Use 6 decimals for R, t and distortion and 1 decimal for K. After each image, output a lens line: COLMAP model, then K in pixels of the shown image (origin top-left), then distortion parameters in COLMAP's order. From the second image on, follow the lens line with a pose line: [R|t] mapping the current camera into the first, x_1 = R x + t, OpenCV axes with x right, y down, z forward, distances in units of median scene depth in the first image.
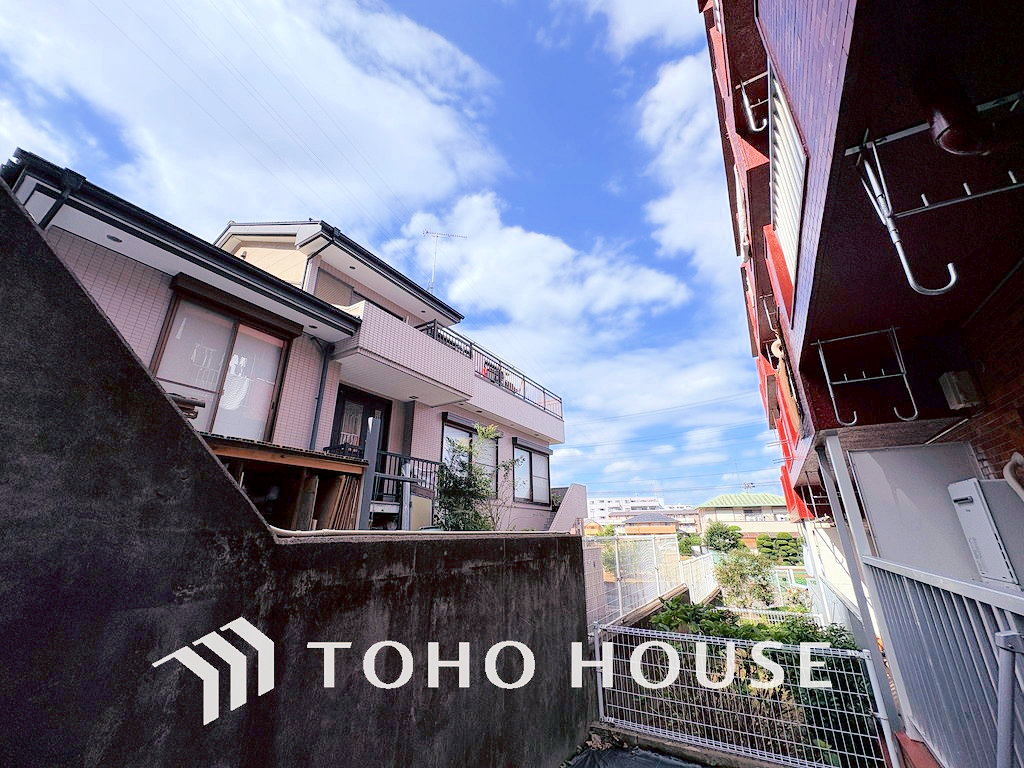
lens RADIAL K [[407.7, 0, 512.5], [0, 407.7, 382.1], [0, 0, 1]] dist [-0.001356, 0.000355]
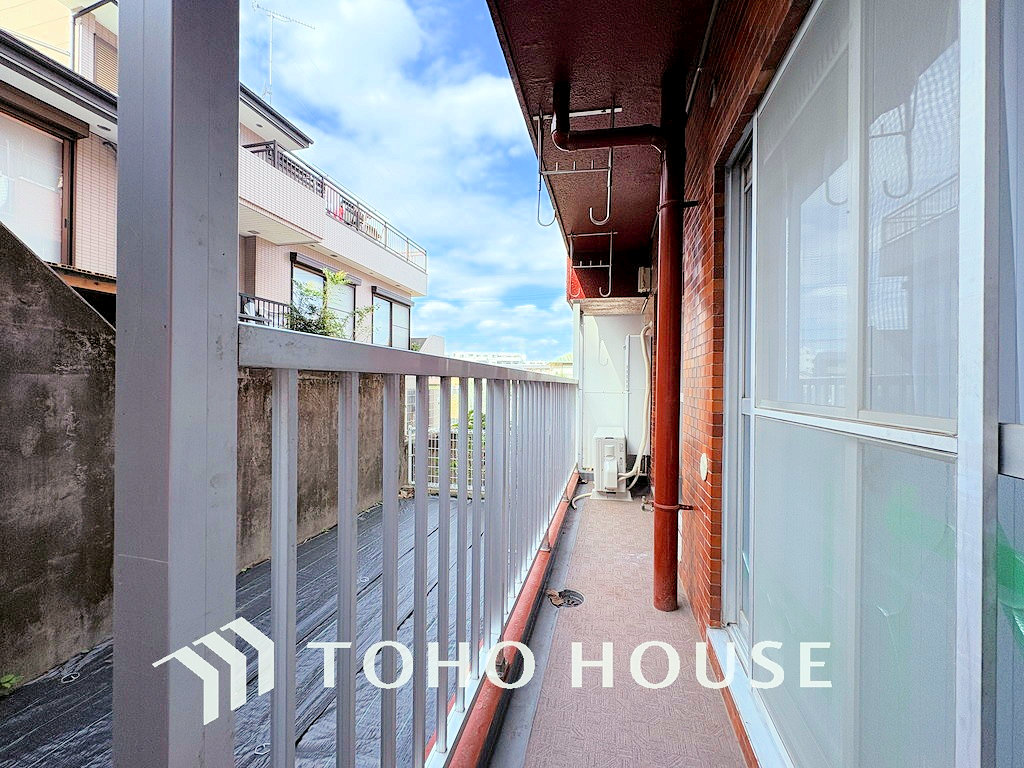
lens RADIAL K [[407.7, 0, 513.3], [0, 407.7, 384.2], [0, 0, 1]] dist [-0.001356, 0.000355]
pose [[0.952636, 0.018203, 0.303567, 0.051574], [-0.123170, 0.935766, 0.330411, -0.020571], [-0.278053, -0.352152, 0.893686, -0.130968]]
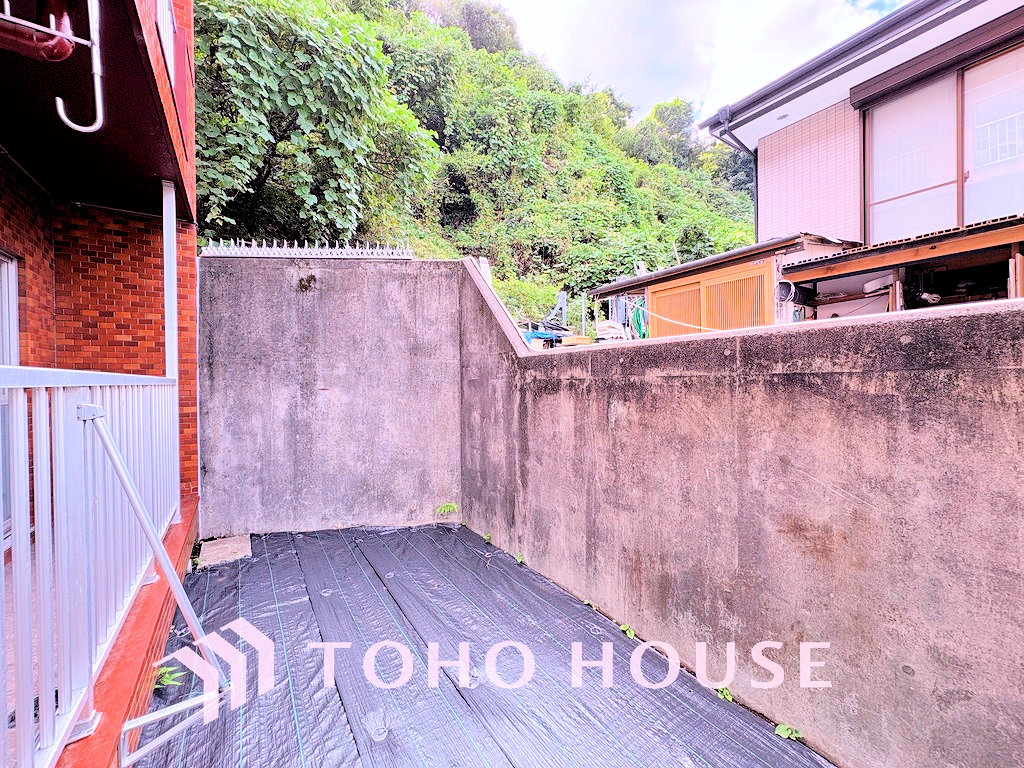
lens RADIAL K [[407.7, 0, 513.9], [0, 407.7, 383.6], [0, 0, 1]] dist [-0.001356, 0.000355]
pose [[-0.422037, 0.023020, -0.906286, 0.234416], [0.331344, 0.934433, -0.130564, 0.147006], [0.843858, -0.355395, -0.401992, 0.330664]]
